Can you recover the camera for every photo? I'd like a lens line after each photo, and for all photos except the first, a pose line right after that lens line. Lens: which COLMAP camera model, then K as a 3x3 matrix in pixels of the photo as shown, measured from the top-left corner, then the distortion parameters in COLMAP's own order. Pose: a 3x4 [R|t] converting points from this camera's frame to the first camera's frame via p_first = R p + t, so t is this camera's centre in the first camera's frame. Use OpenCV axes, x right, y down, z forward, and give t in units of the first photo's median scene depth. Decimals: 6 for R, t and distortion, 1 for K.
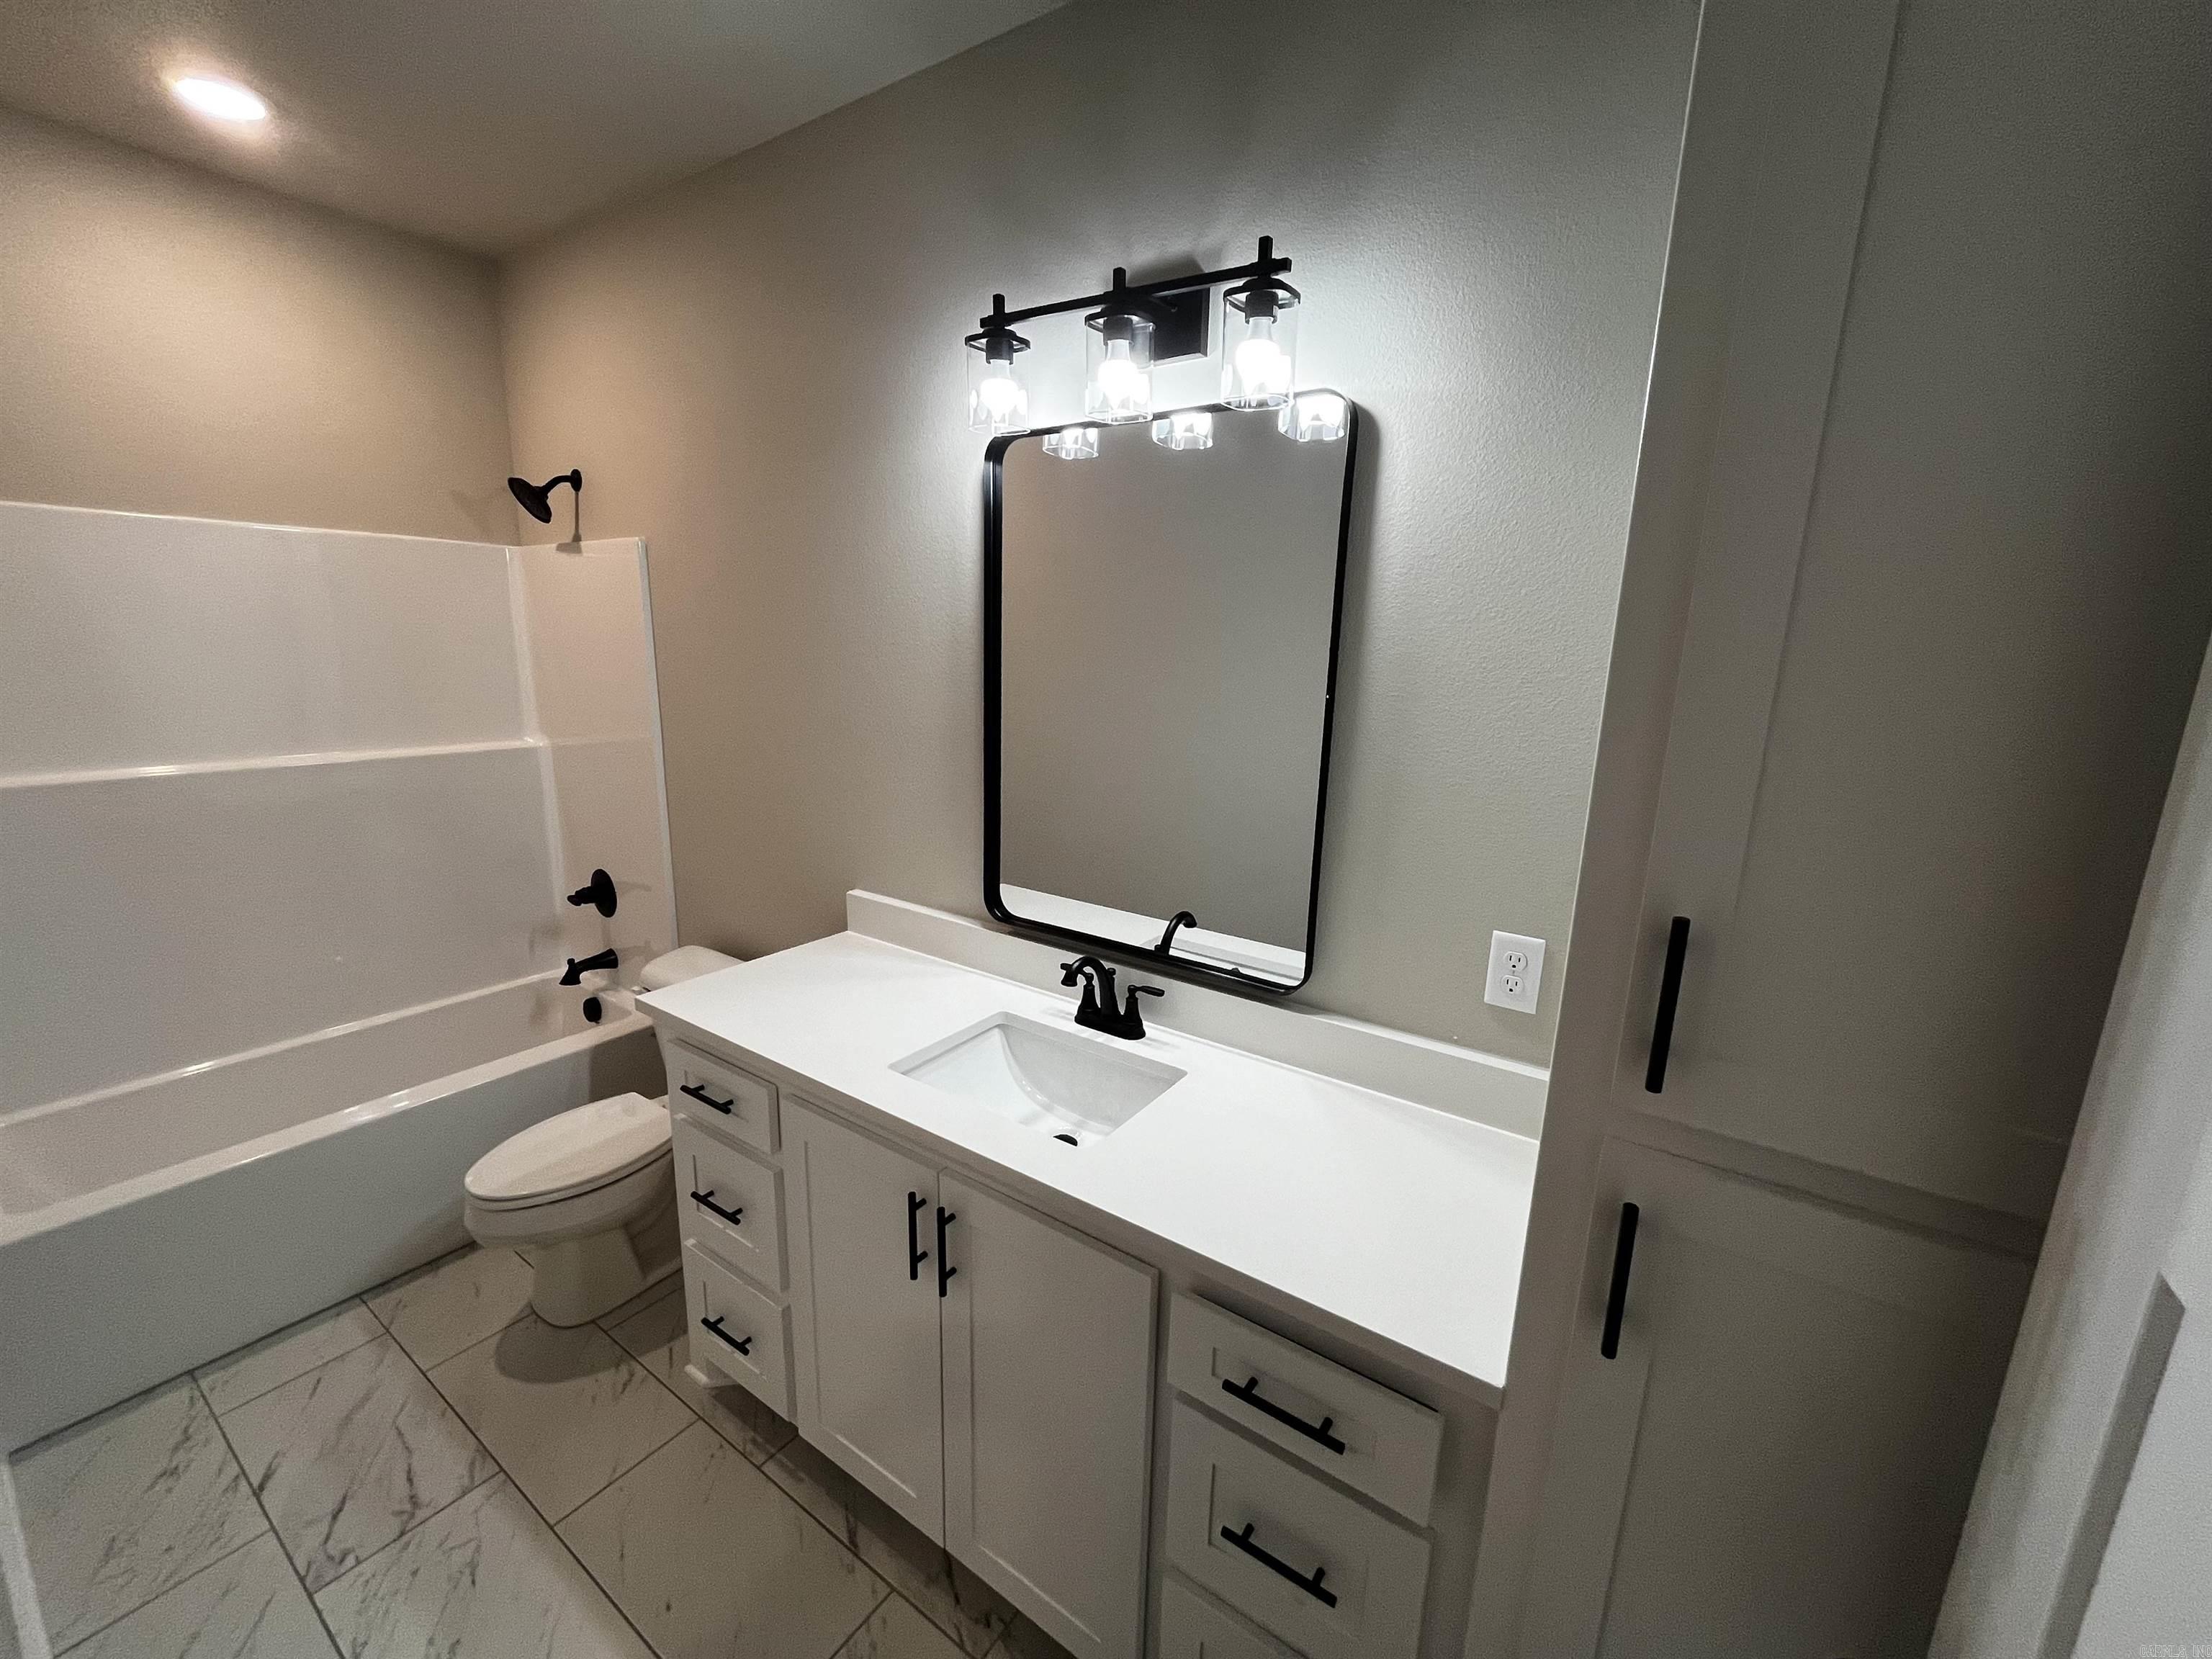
lens RADIAL K [[887.7, 0, 1104.9], [0, 887.7, 832.4], [0, 0, 1]] dist [0.002546, -0.000241]
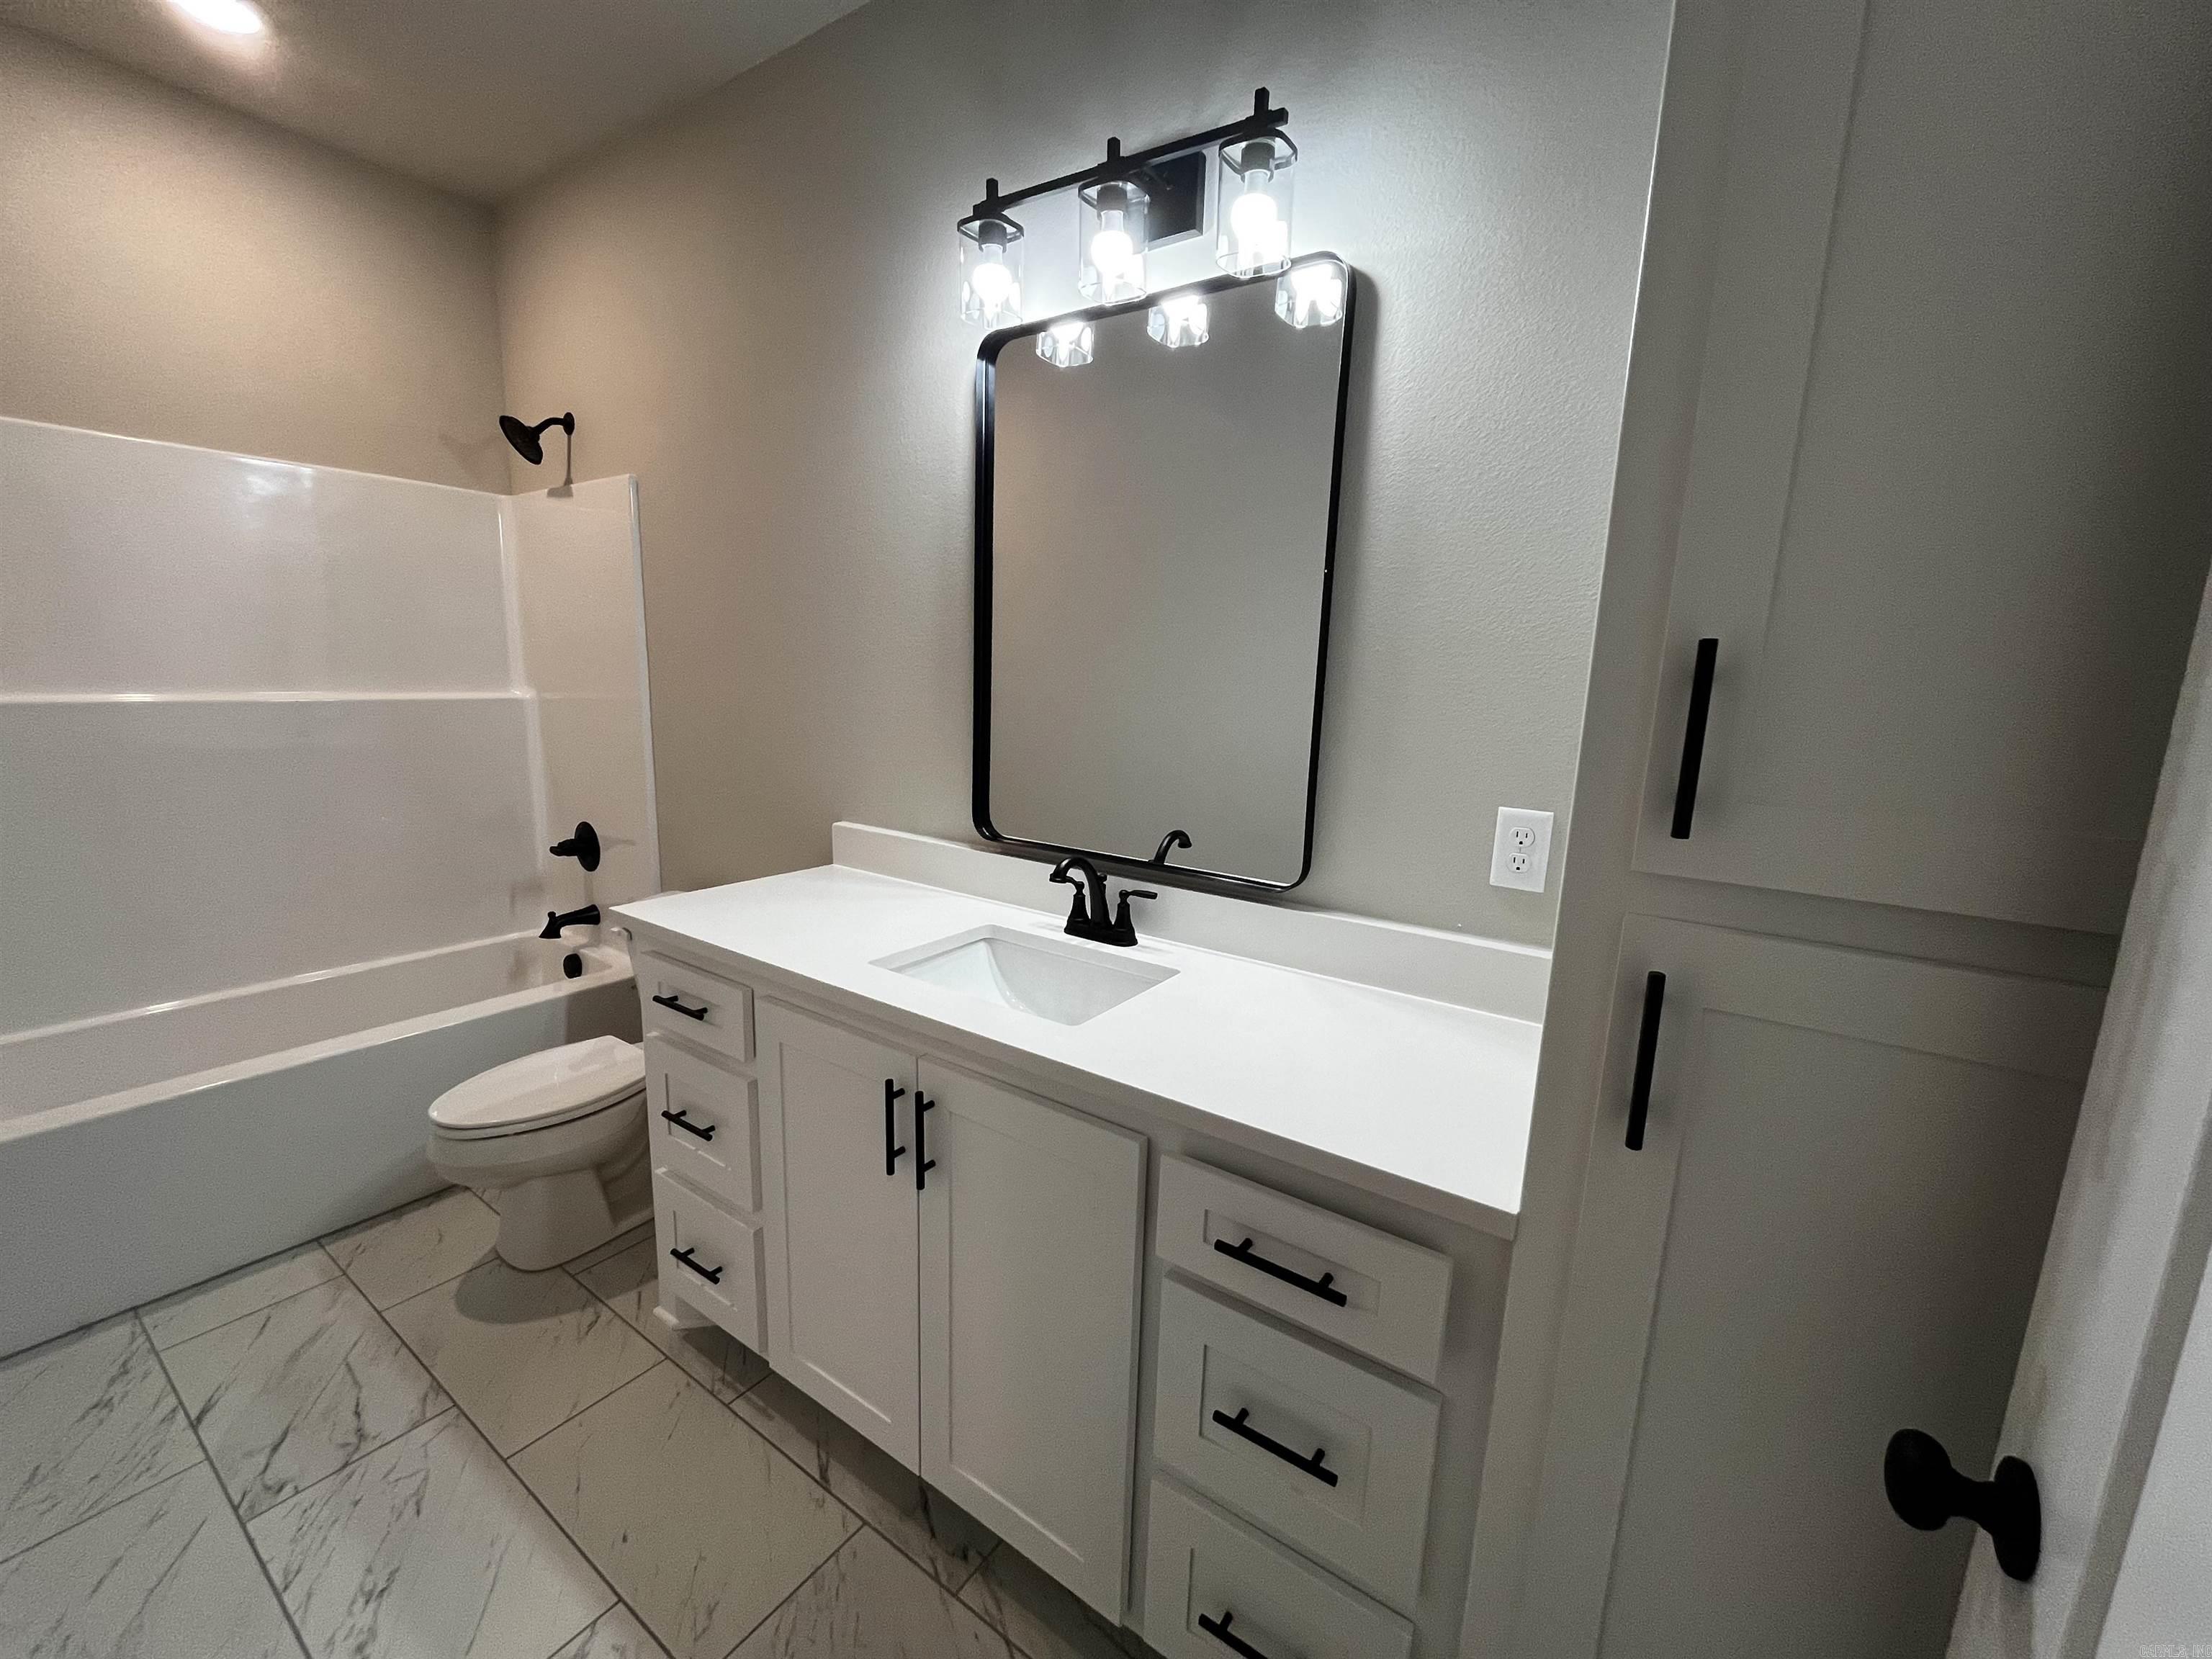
lens RADIAL K [[887.7, 0, 1103.5], [0, 887.7, 828.2], [0, 0, 1]] dist [0.002546, -0.000241]
pose [[0.999981, 0.006057, 0.000560, 0.008018], [-0.006034, 0.999387, -0.034490, 0.141323], [-0.000769, 0.034486, 0.999405, 0.034729]]
